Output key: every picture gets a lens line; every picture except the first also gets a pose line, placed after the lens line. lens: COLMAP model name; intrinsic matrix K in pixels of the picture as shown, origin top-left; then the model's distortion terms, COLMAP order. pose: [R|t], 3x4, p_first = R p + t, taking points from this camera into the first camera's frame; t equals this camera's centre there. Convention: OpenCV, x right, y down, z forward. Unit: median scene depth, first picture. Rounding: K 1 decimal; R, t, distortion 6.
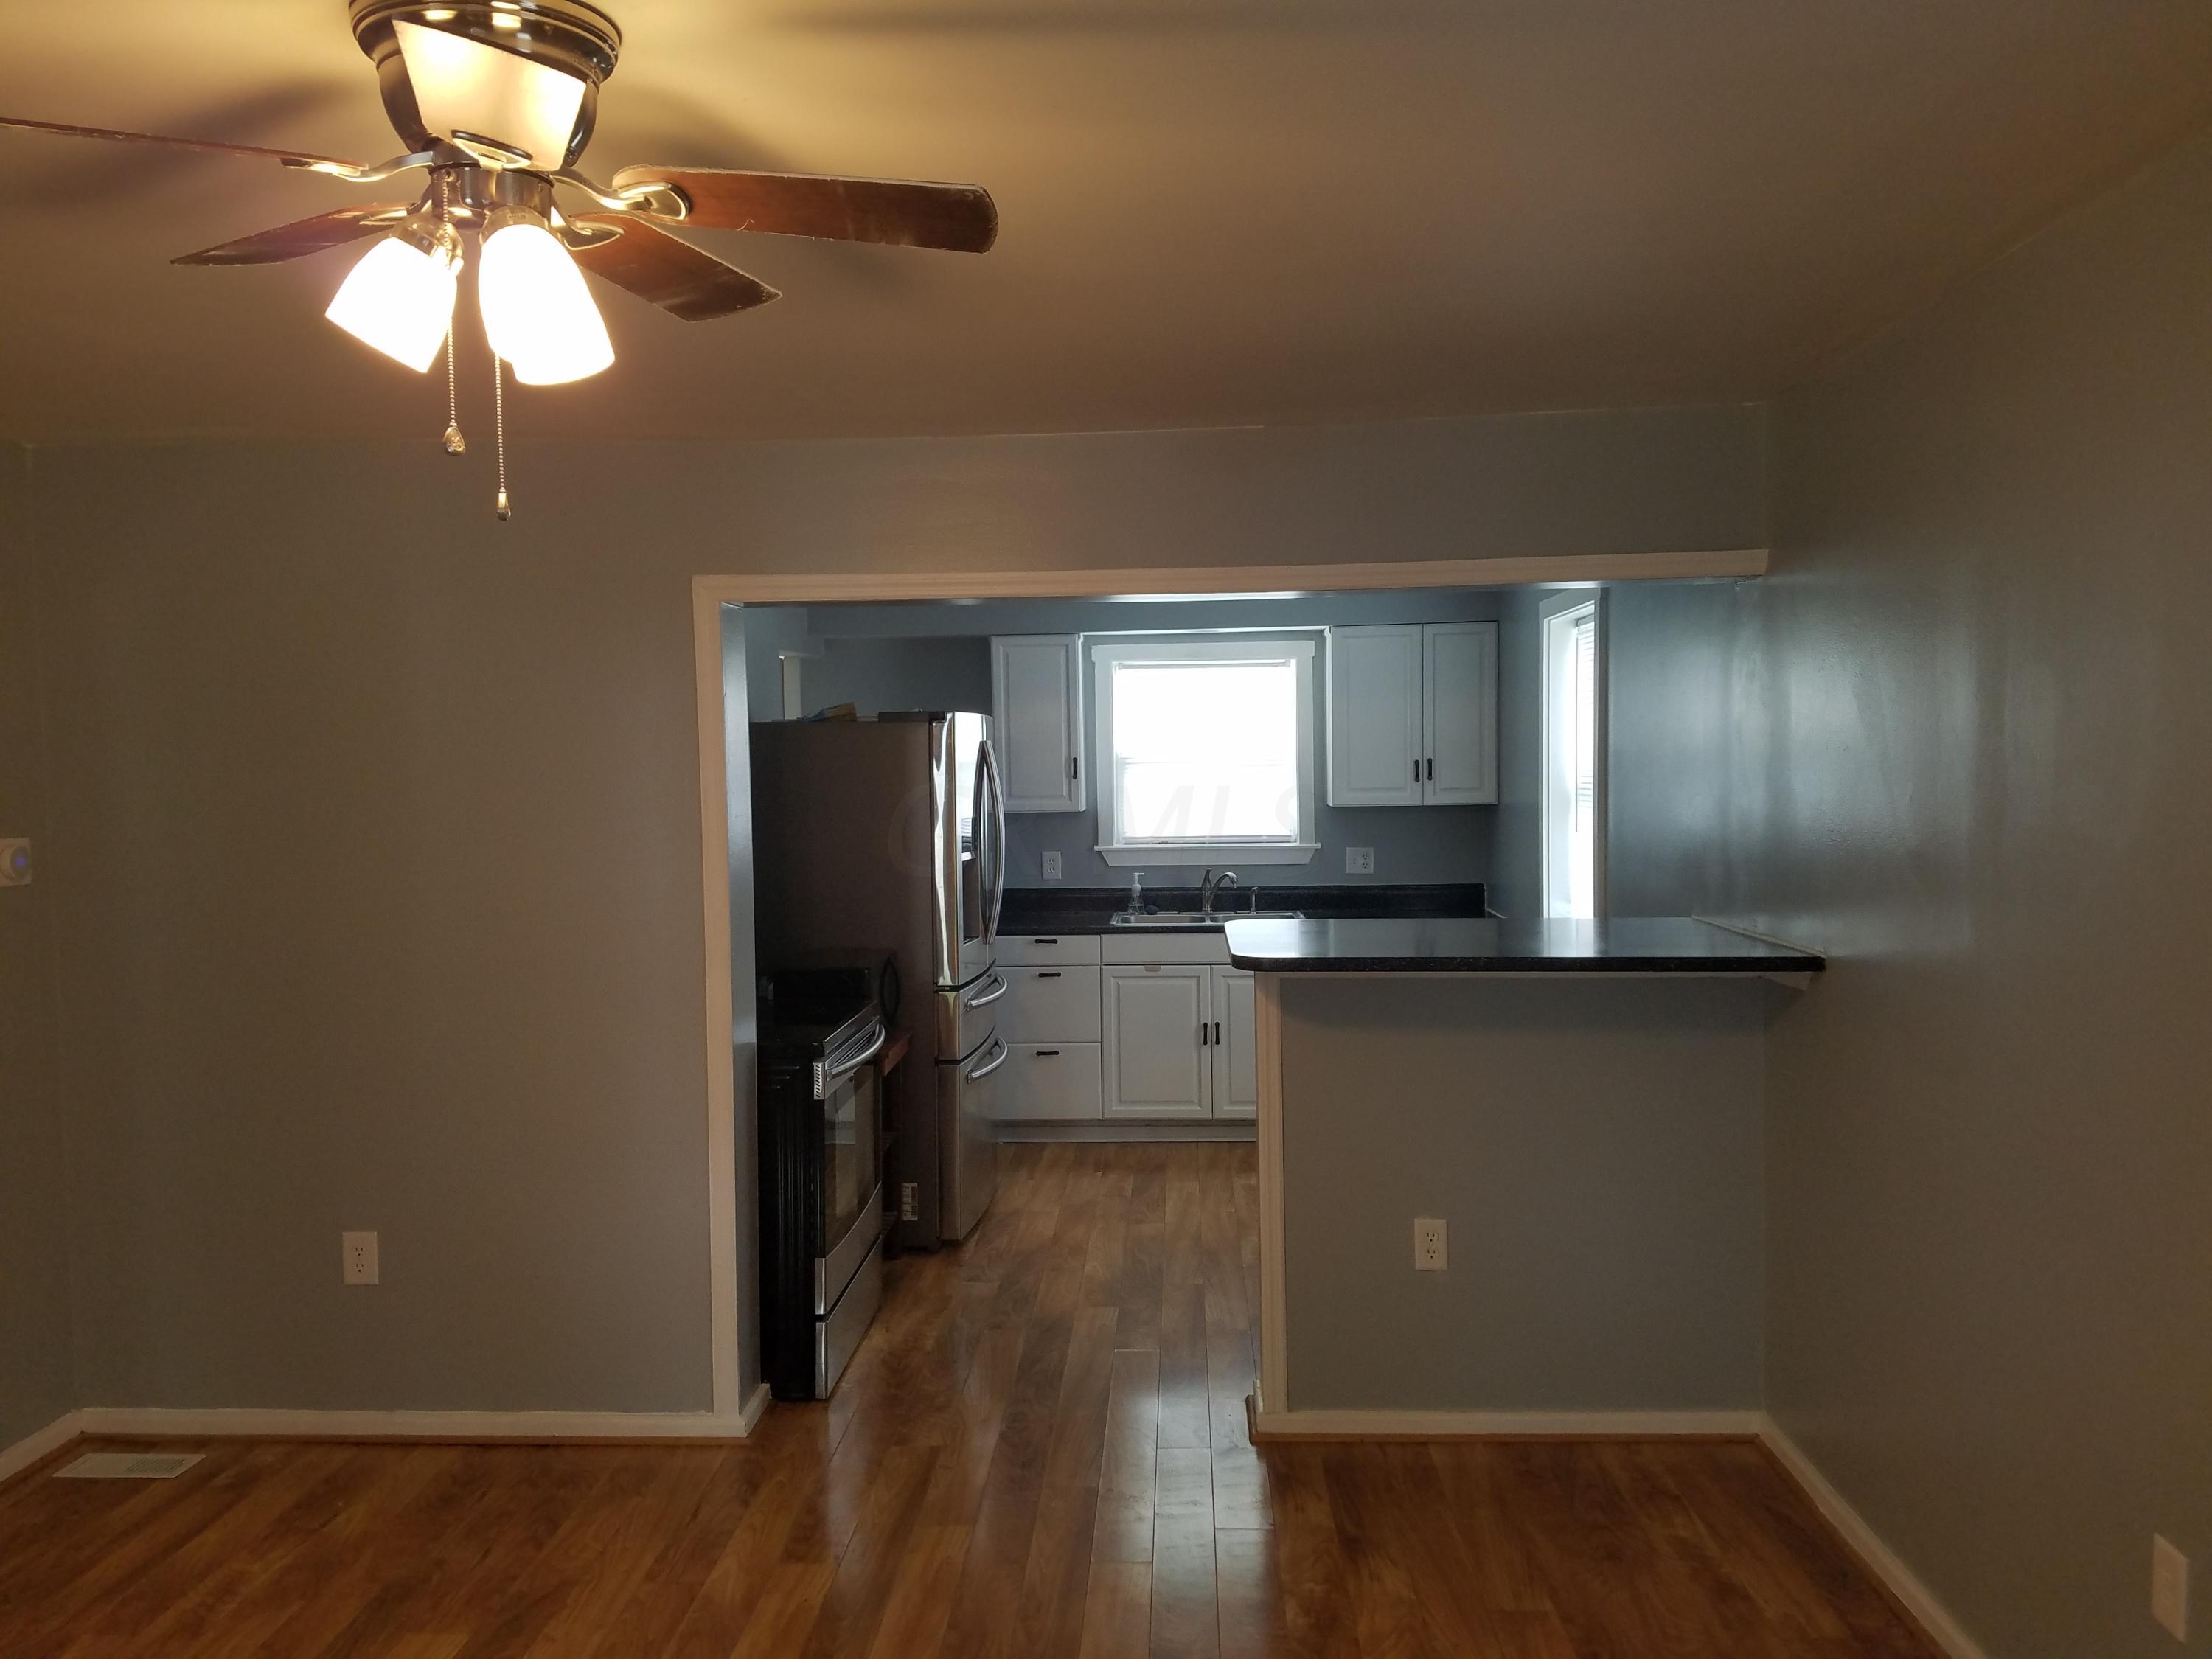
lens RADIAL K [[1690.3, 0, 1097.1], [0, 1690.3, 813.8], [0, 0, 1]] dist [0.127425, -0.168610]
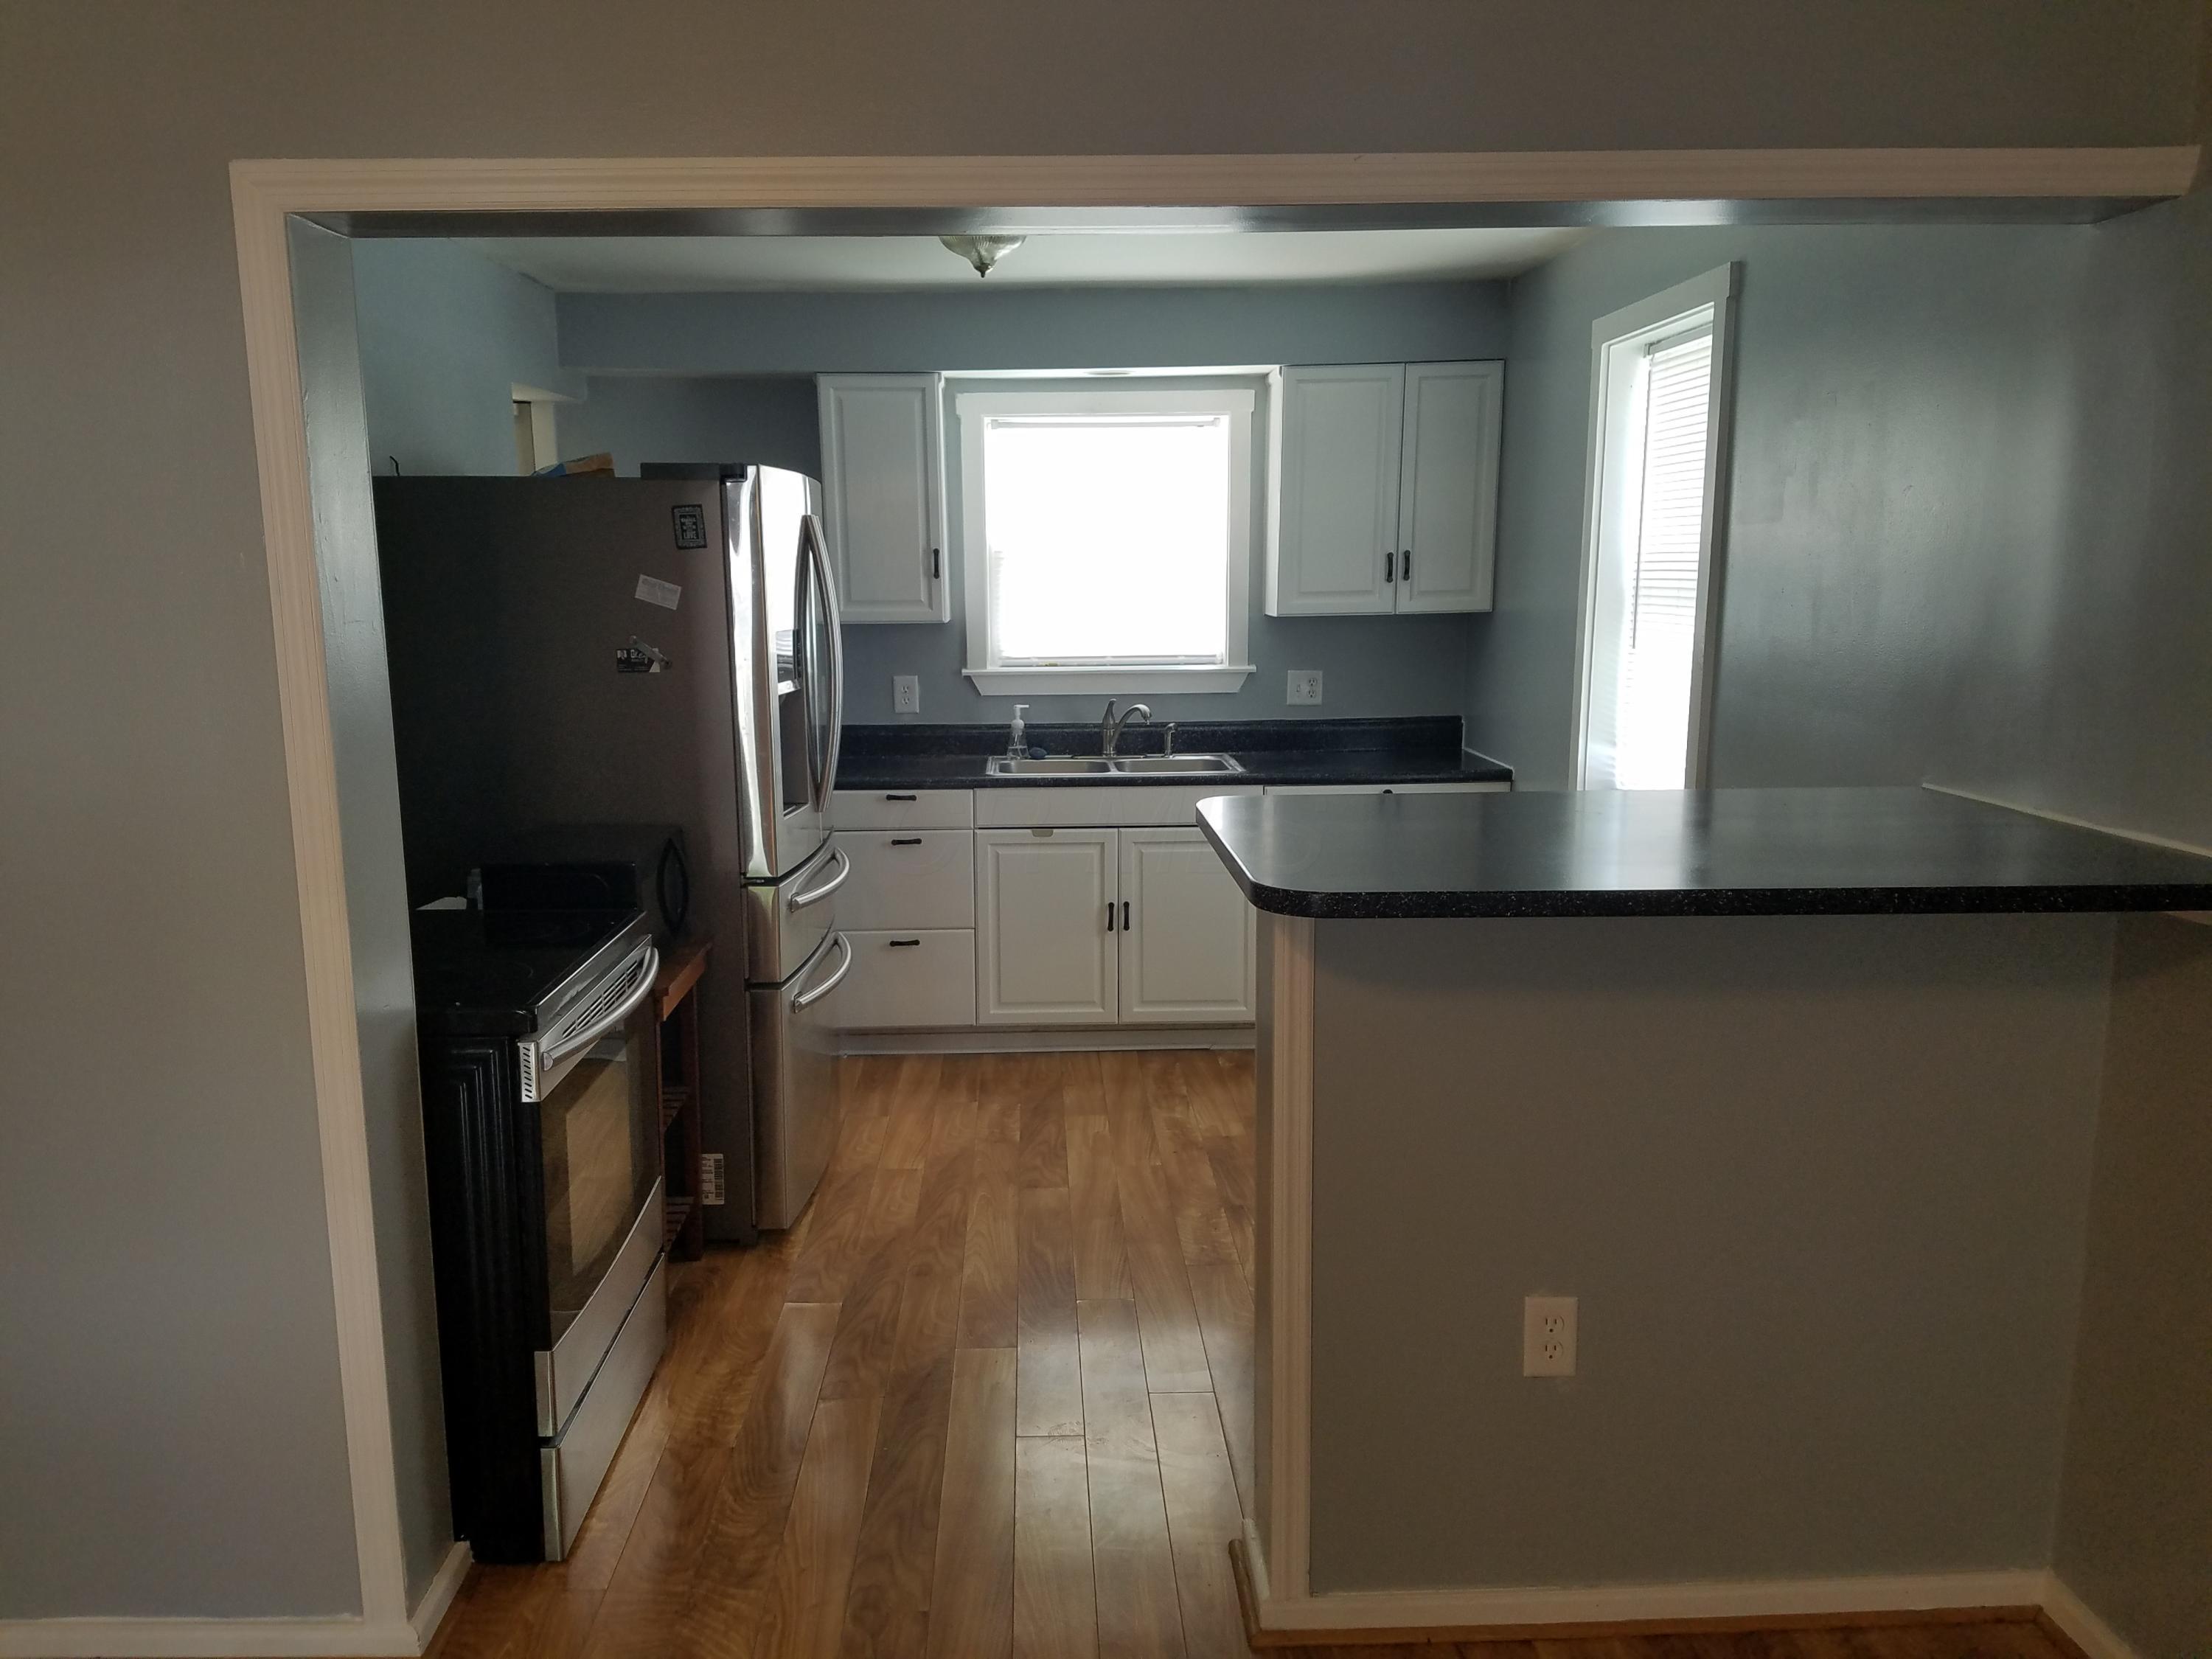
lens RADIAL K [[1690.3, 0, 1047.5], [0, 1690.3, 873.6], [0, 0, 1]] dist [0.127425, -0.168610]
pose [[0.998074, -0.006458, 0.061700, -0.014472], [-0.002478, 0.989623, 0.143668, 0.001036], [-0.061987, -0.143544, 0.987701, 0.312831]]
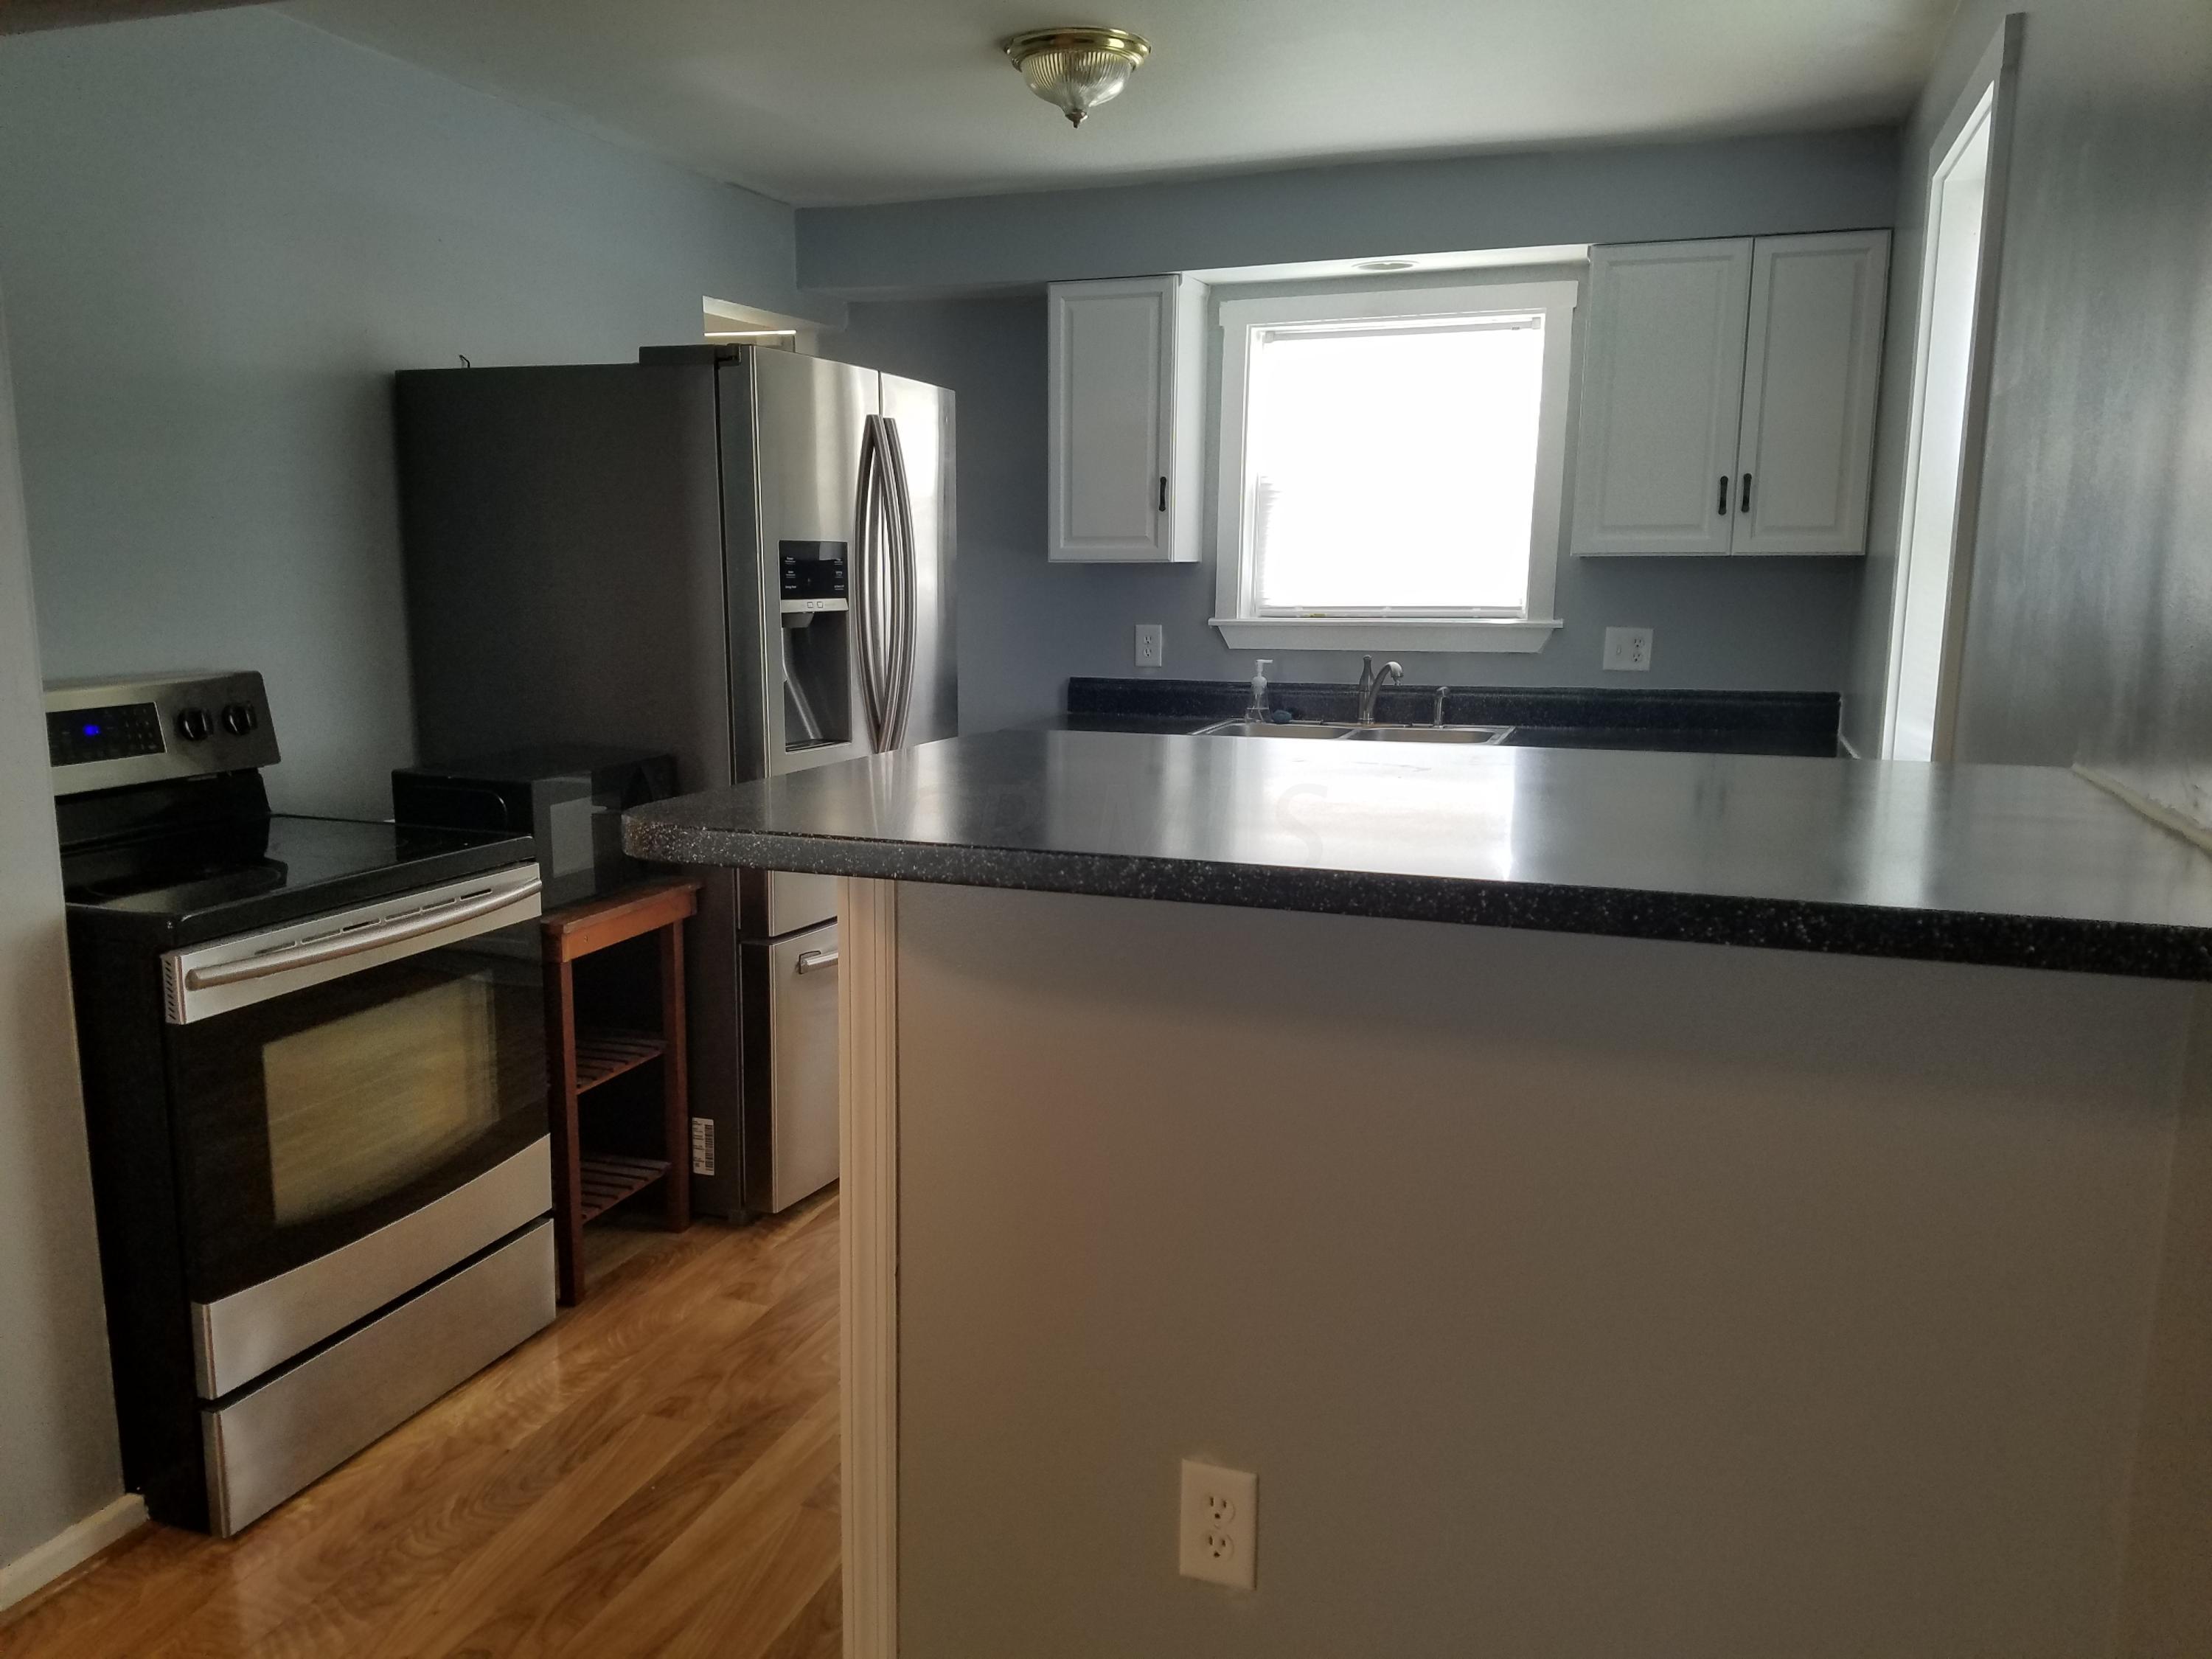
lens RADIAL K [[1690.3, 0, 1039.9], [0, 1690.3, 871.4], [0, 0, 1]] dist [0.127425, -0.168610]
pose [[0.952037, 0.071025, -0.297625, 0.193812], [-0.026218, 0.988045, 0.151922, 0.024655], [0.304857, -0.136832, 0.942518, 0.448463]]
